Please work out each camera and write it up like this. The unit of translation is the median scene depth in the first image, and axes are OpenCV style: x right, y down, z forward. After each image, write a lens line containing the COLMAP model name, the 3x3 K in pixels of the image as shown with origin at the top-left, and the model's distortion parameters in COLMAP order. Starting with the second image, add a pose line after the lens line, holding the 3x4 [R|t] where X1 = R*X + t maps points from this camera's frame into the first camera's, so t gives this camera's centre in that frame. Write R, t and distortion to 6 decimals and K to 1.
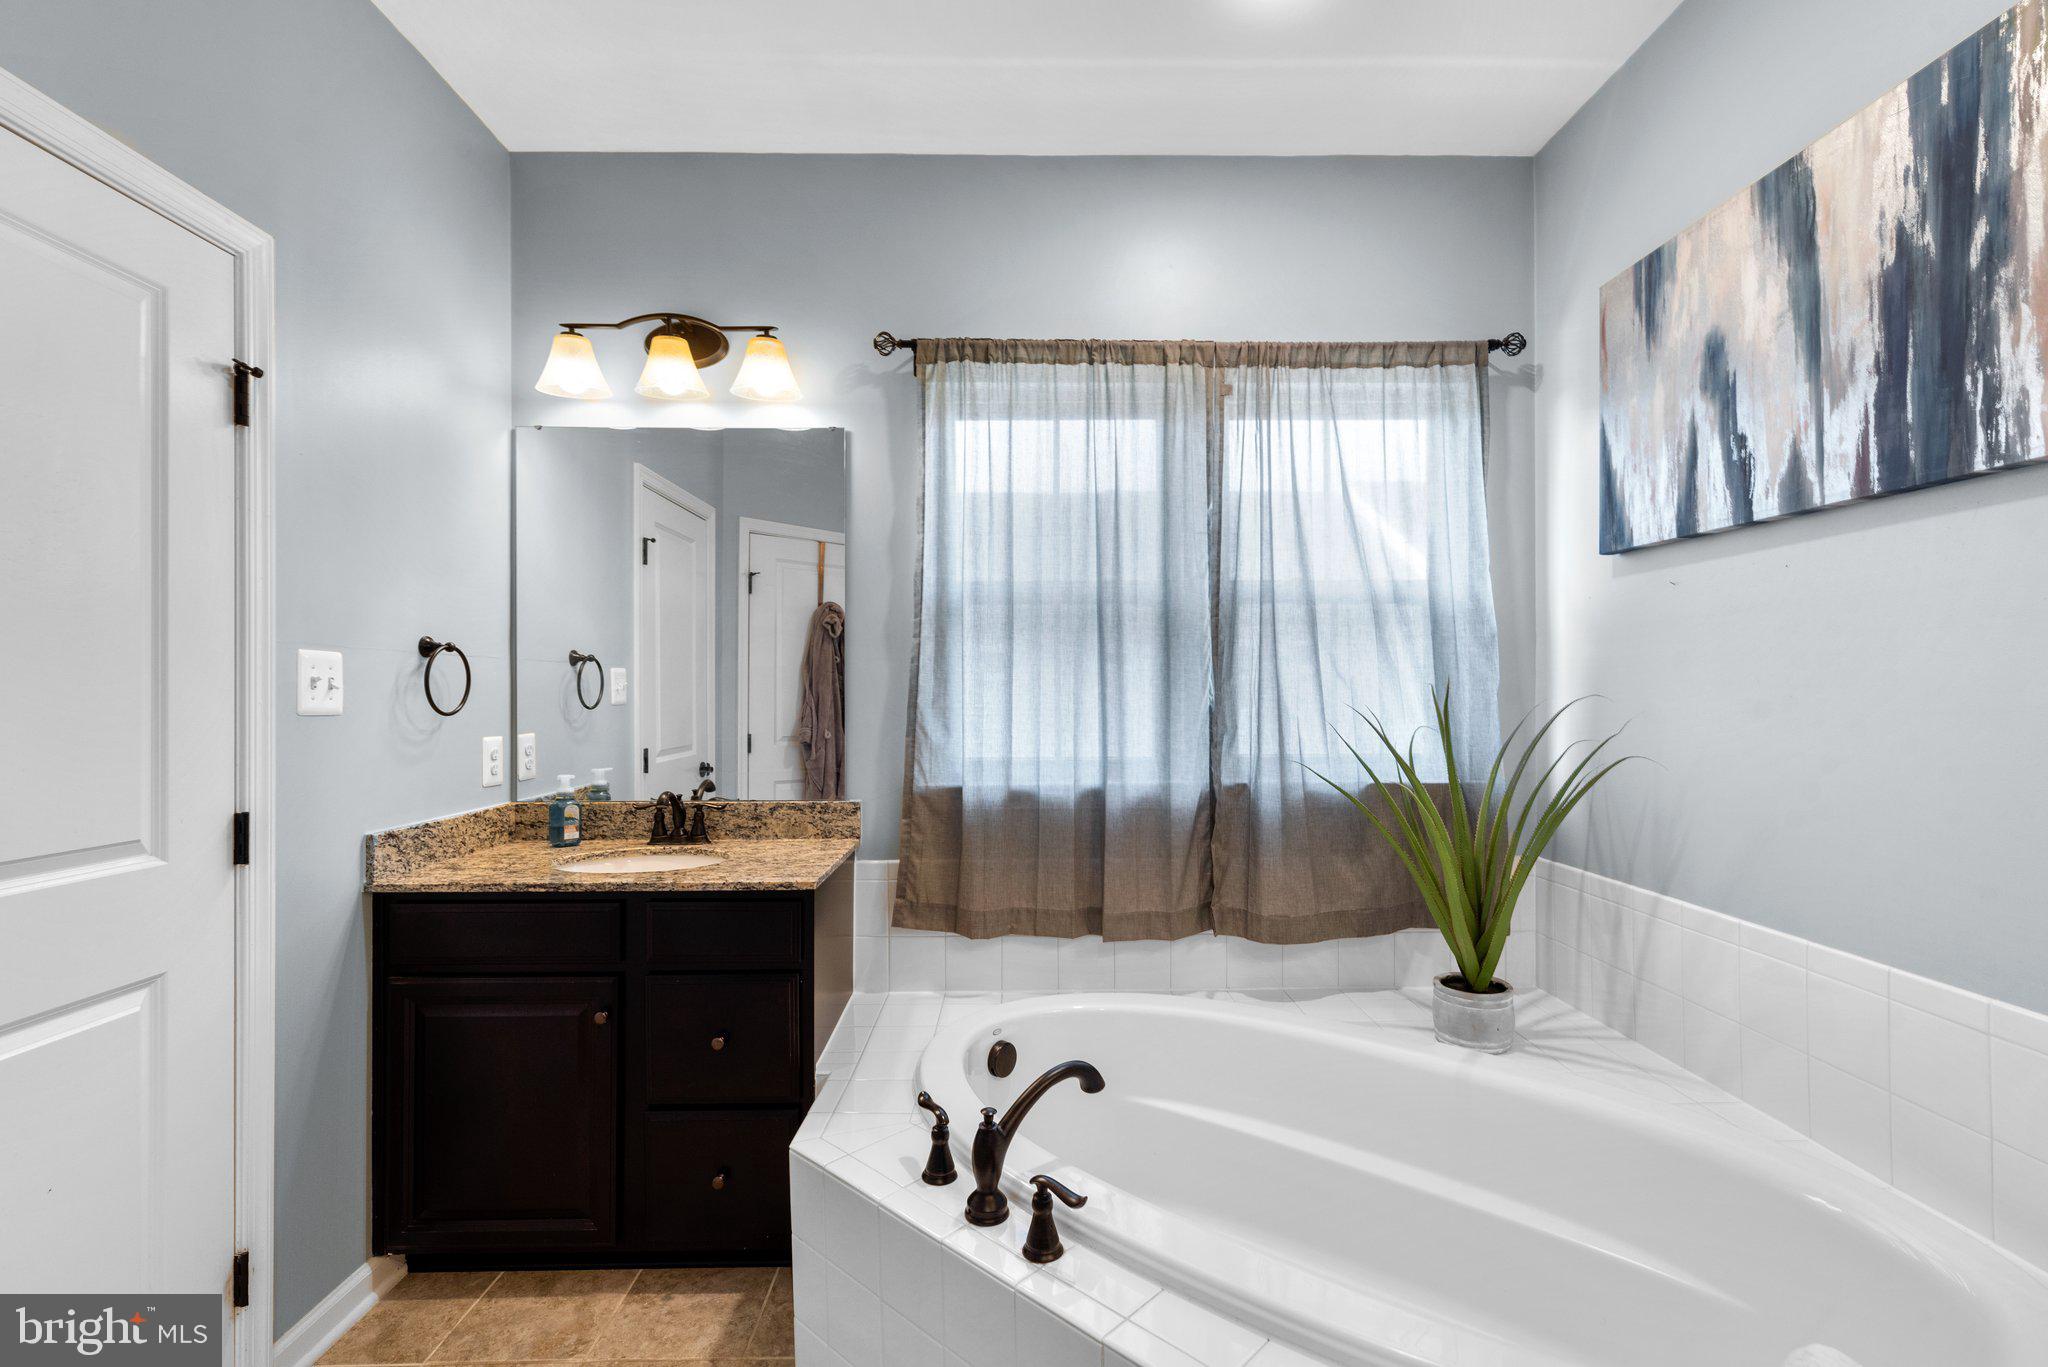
lens RADIAL K [[915.9, 0, 1028.6], [0, 915.9, 689.8], [0, 0, 1]] dist [0.000246, 0.002198]
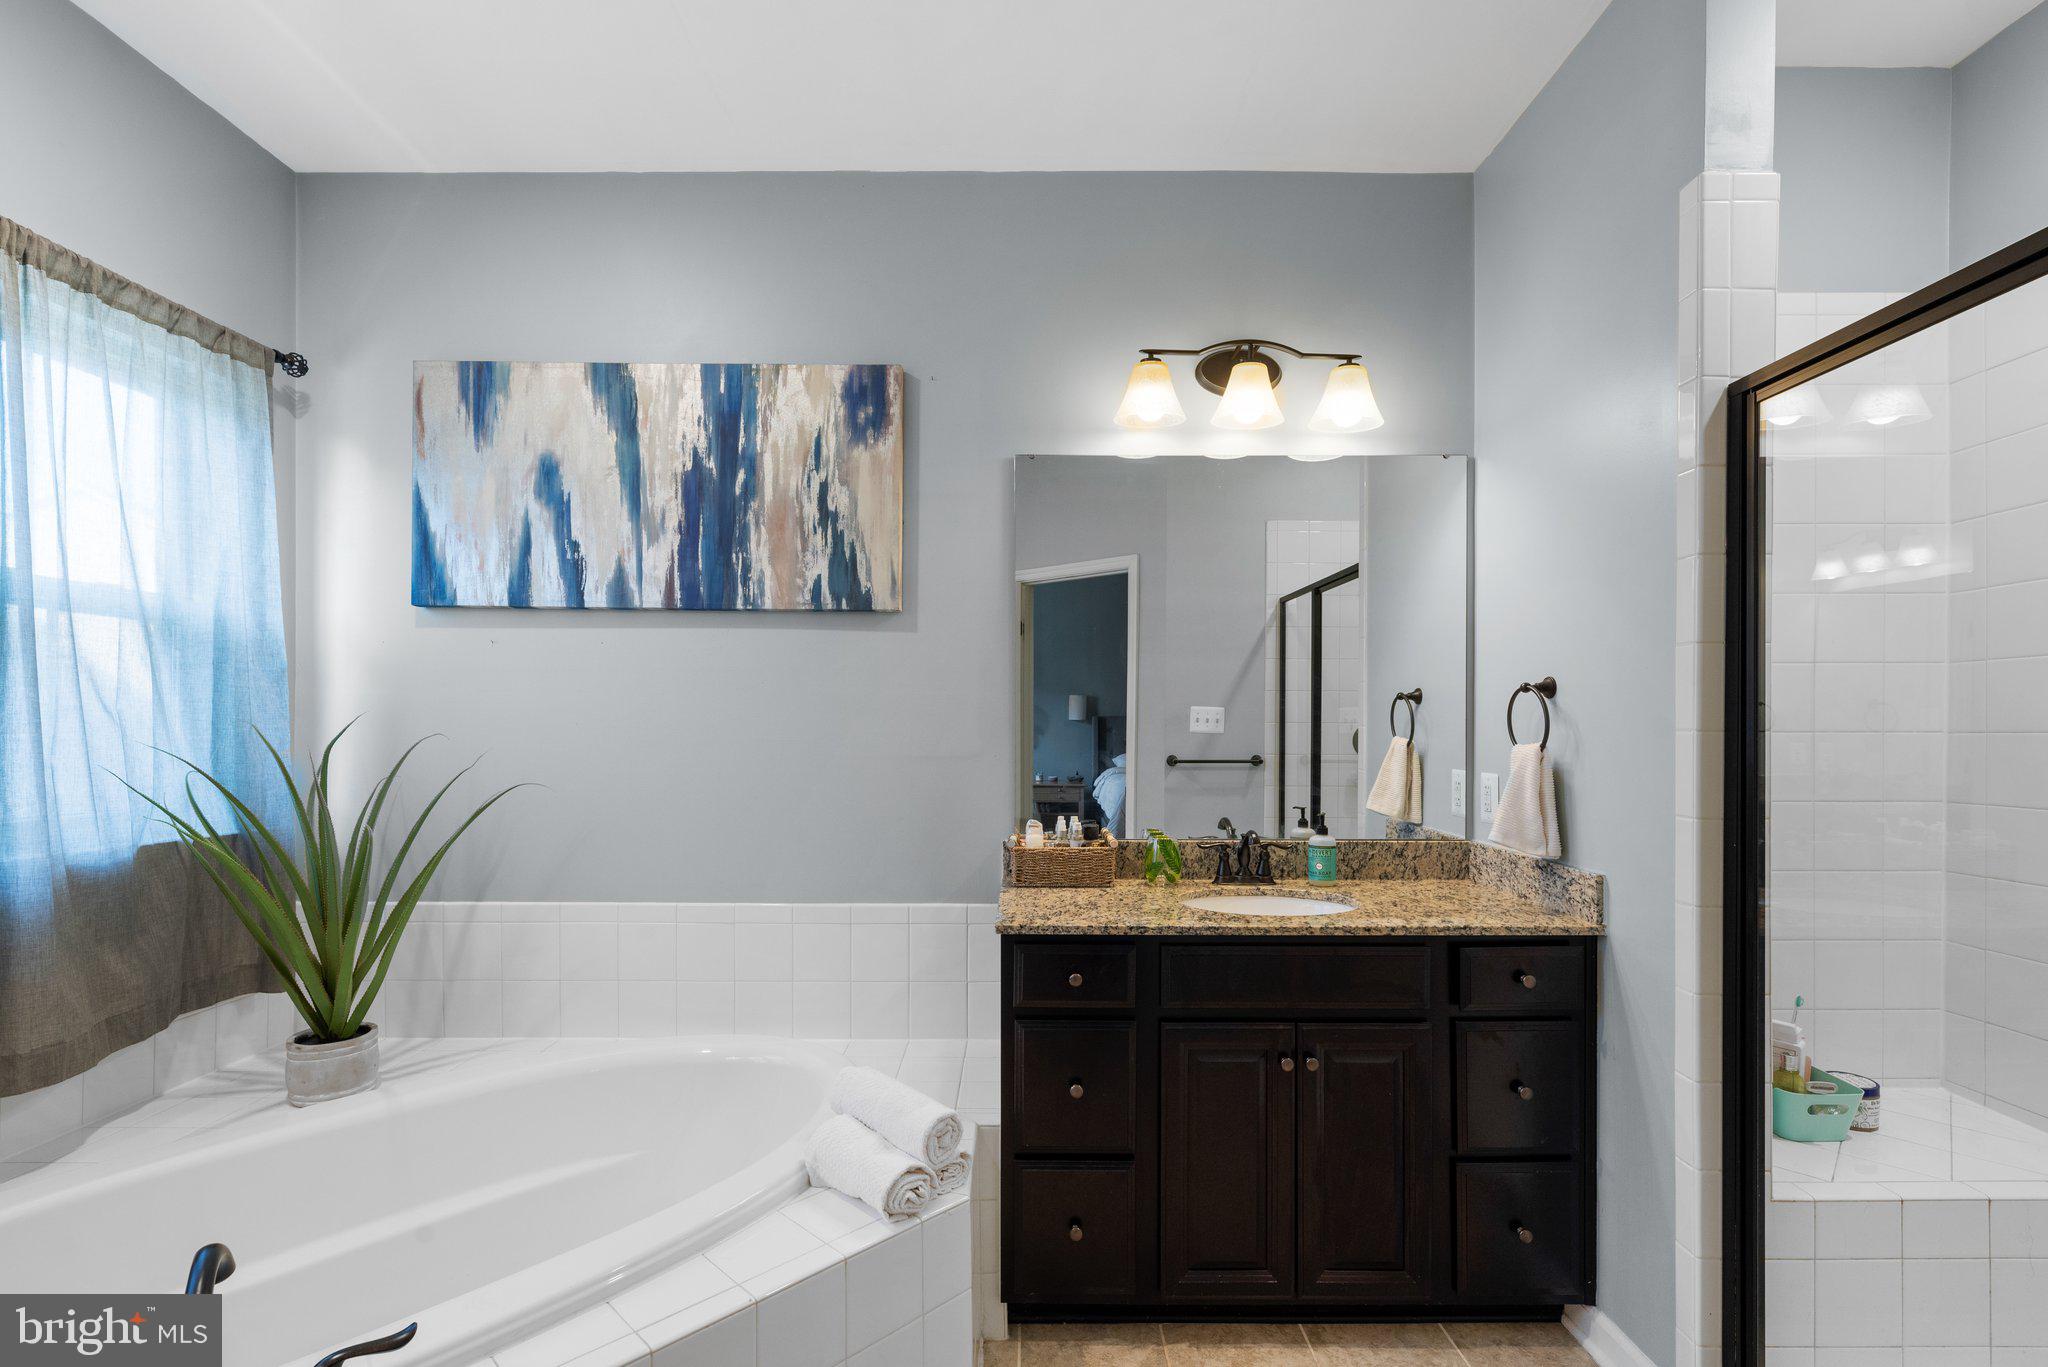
lens RADIAL K [[915.9, 0, 1039.8], [0, 915.9, 727.8], [0, 0, 1]] dist [0.000246, 0.002198]
pose [[0.017823, 0.005414, 0.999827, -0.508368], [-0.005044, 0.999973, -0.005325, 0.000414], [-0.999828, -0.004948, 0.017850, 0.261883]]
